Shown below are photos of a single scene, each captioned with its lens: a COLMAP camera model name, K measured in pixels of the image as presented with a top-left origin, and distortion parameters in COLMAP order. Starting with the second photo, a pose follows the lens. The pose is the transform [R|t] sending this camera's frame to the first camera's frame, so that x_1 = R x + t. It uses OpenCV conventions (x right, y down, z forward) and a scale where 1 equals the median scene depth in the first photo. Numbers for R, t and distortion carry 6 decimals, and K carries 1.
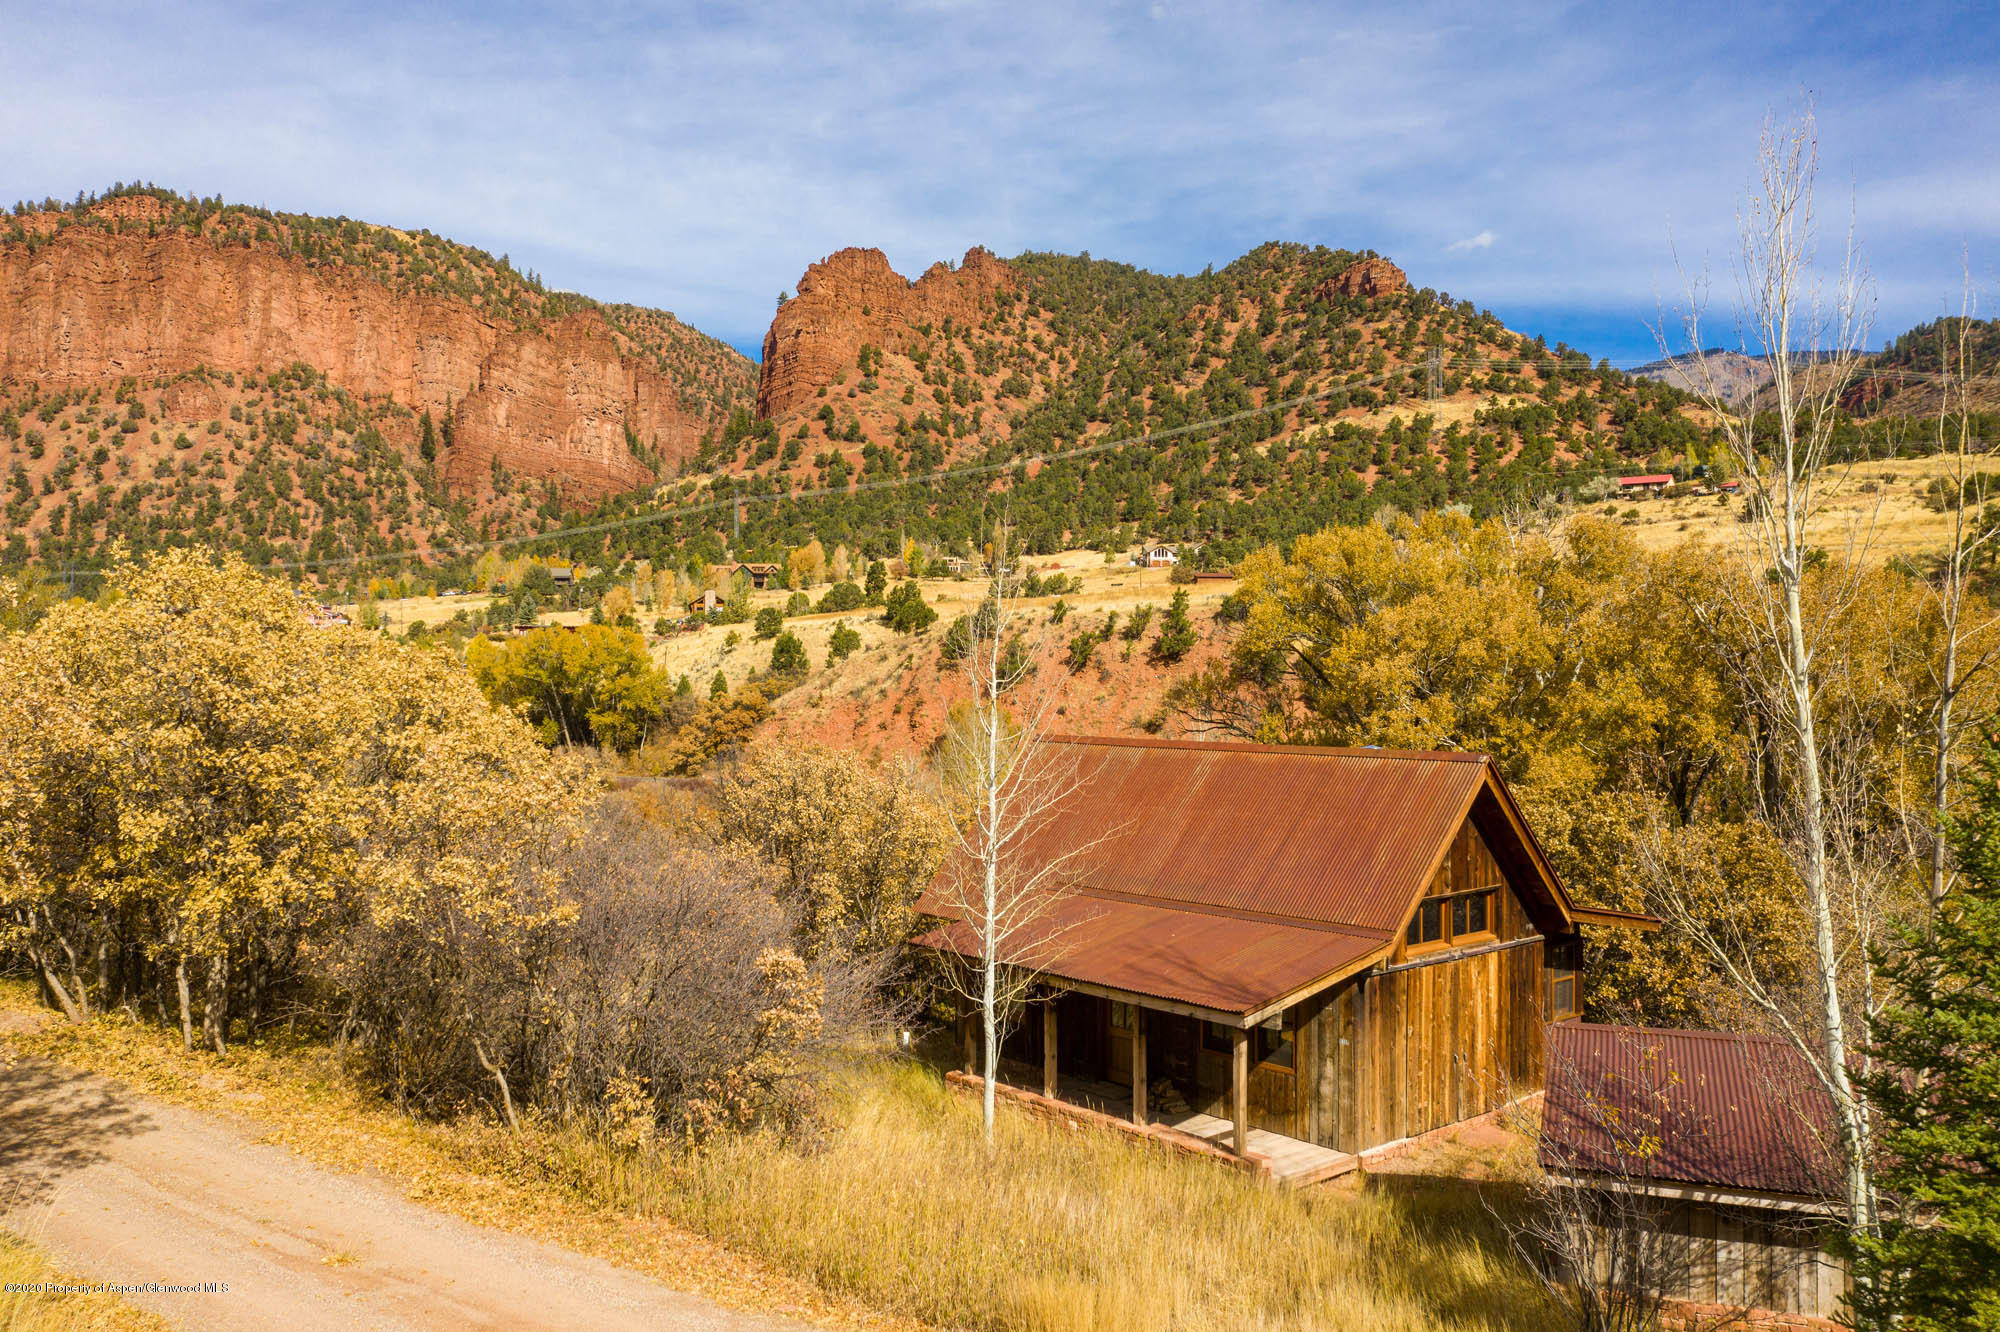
lens RADIAL K [[1608.8, 0, 989.4], [0, 1608.8, 657.1], [0, 0, 1]] dist [-0.033820, 0.003471]
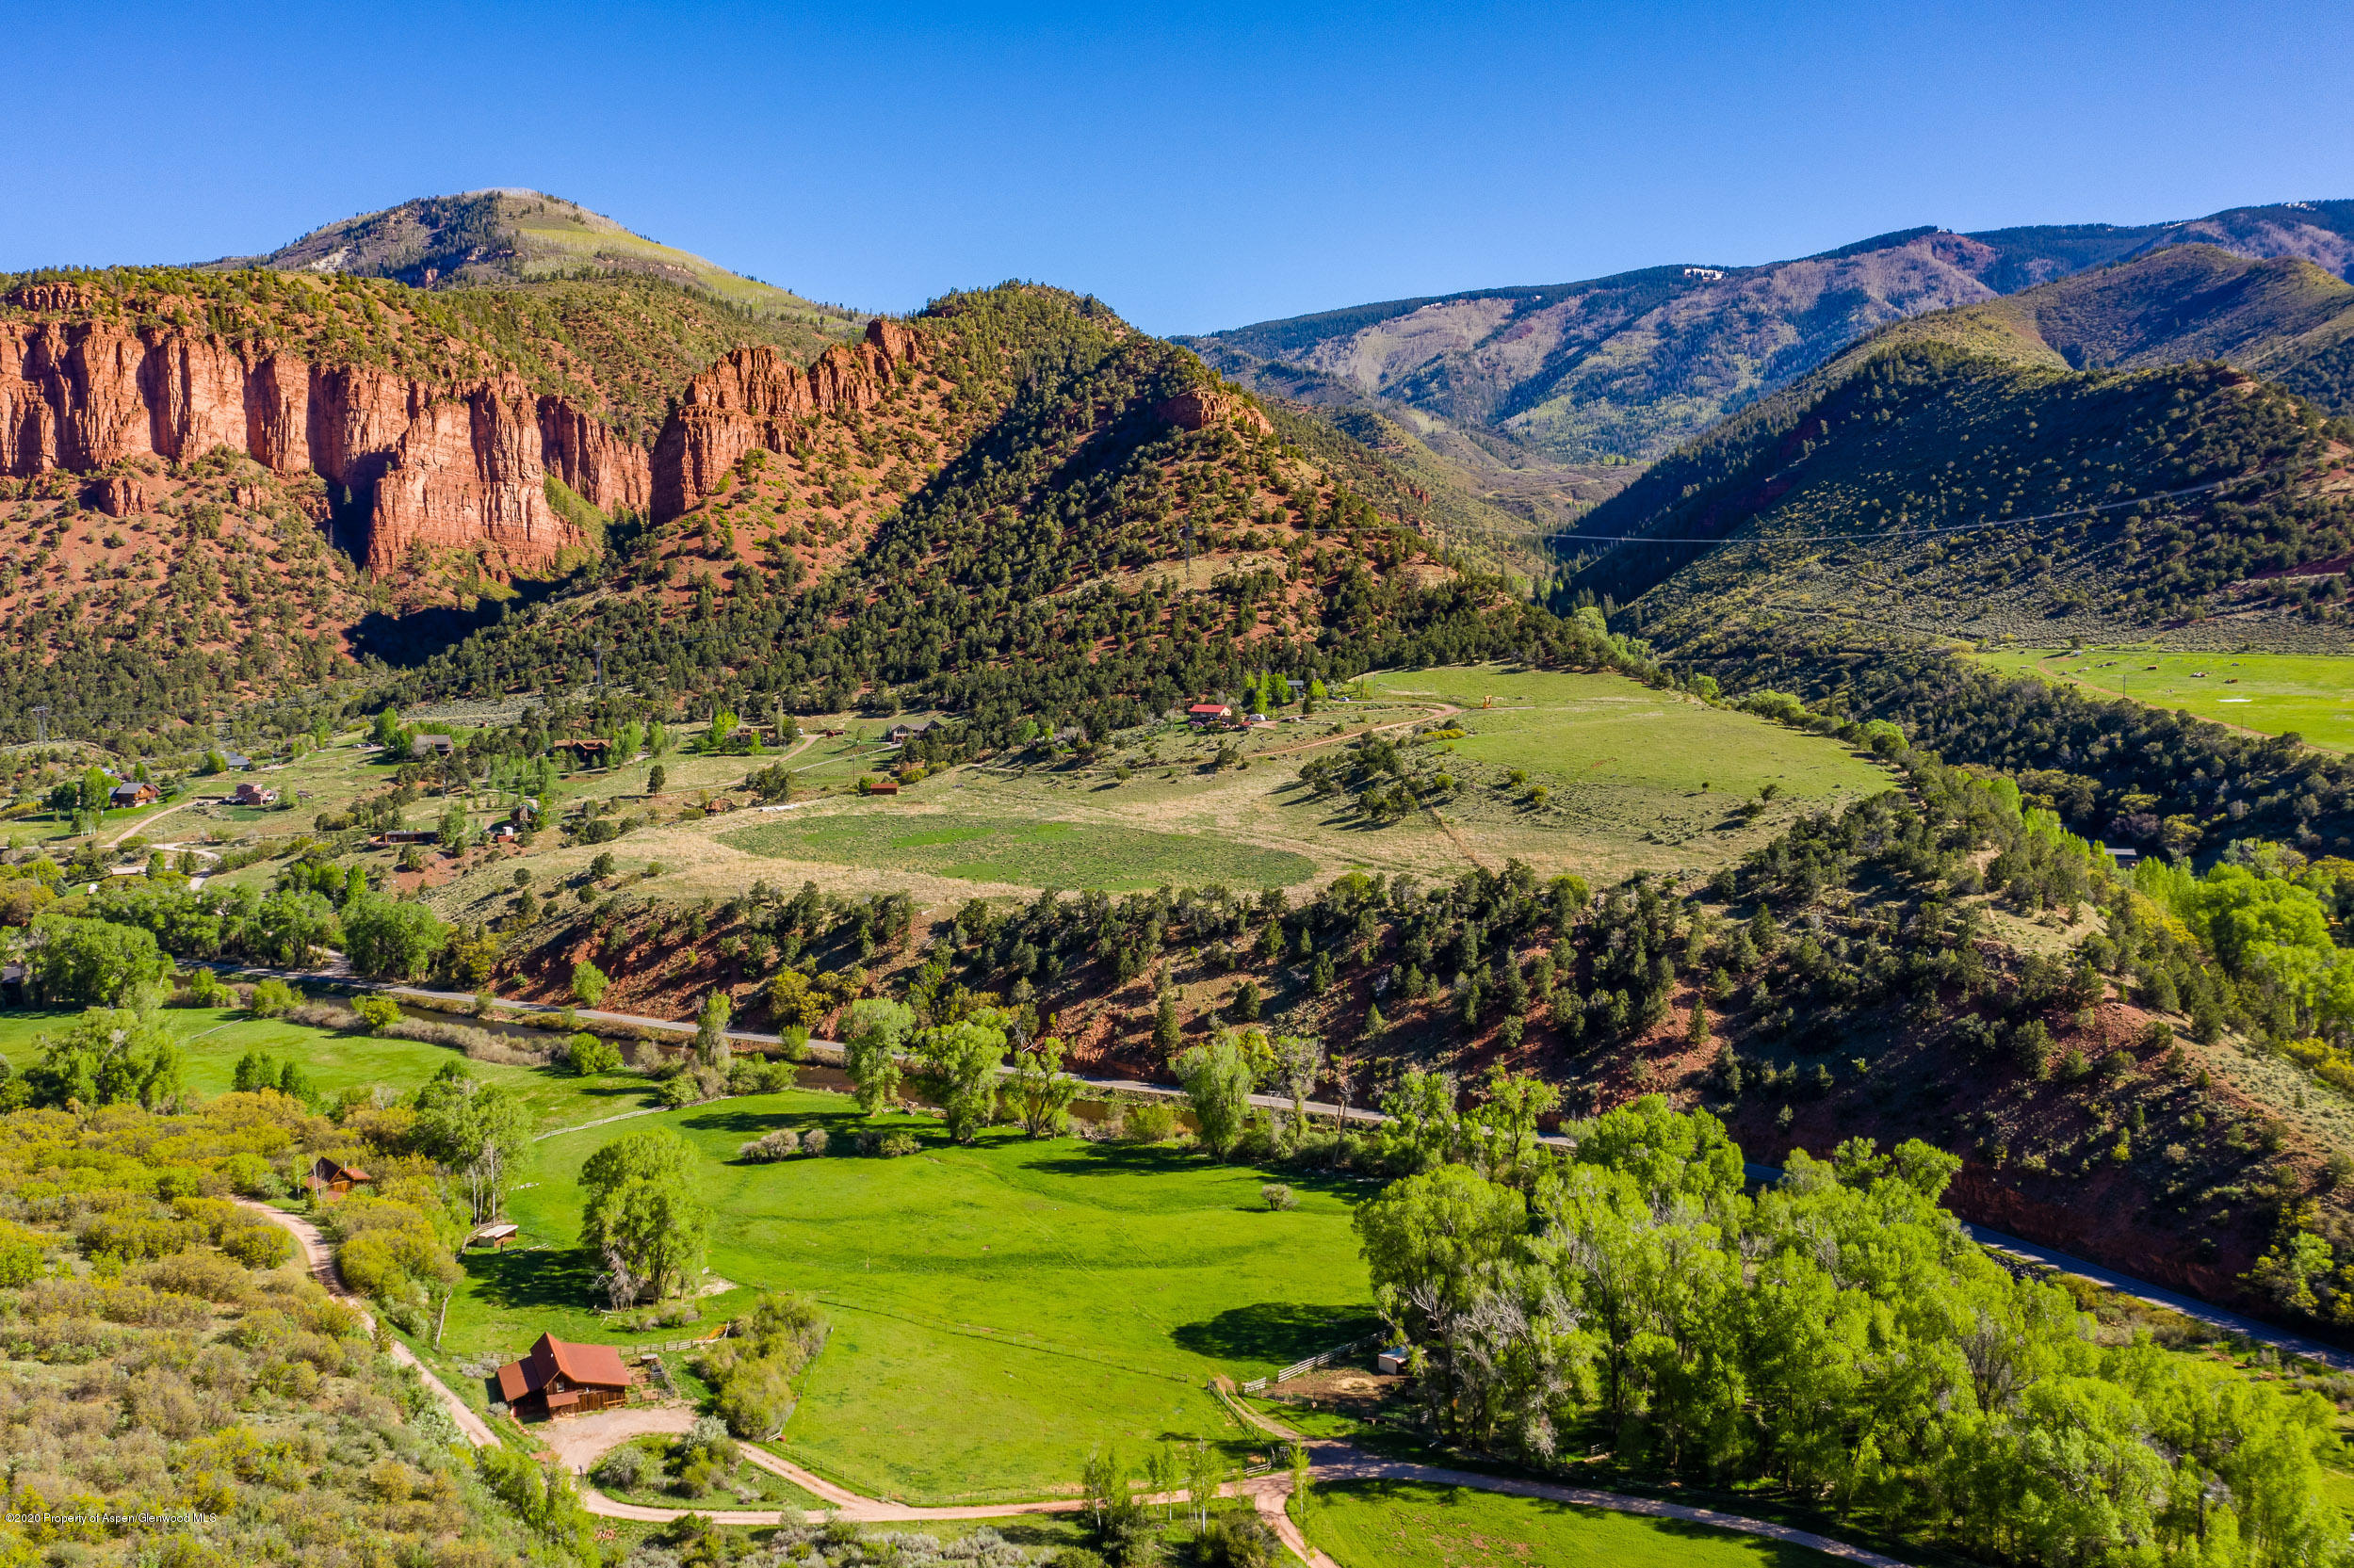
lens RADIAL K [[1893.4, 0, 1170.6], [0, 1893.4, 779.0], [0, 0, 1]] dist [-0.033820, 0.003471]
pose [[0.999012, -0.004242, 0.044238, 0.151401], [-0.000878, 0.993356, 0.115080, -0.120678], [-0.044433, -0.115005, 0.992371, -0.304850]]
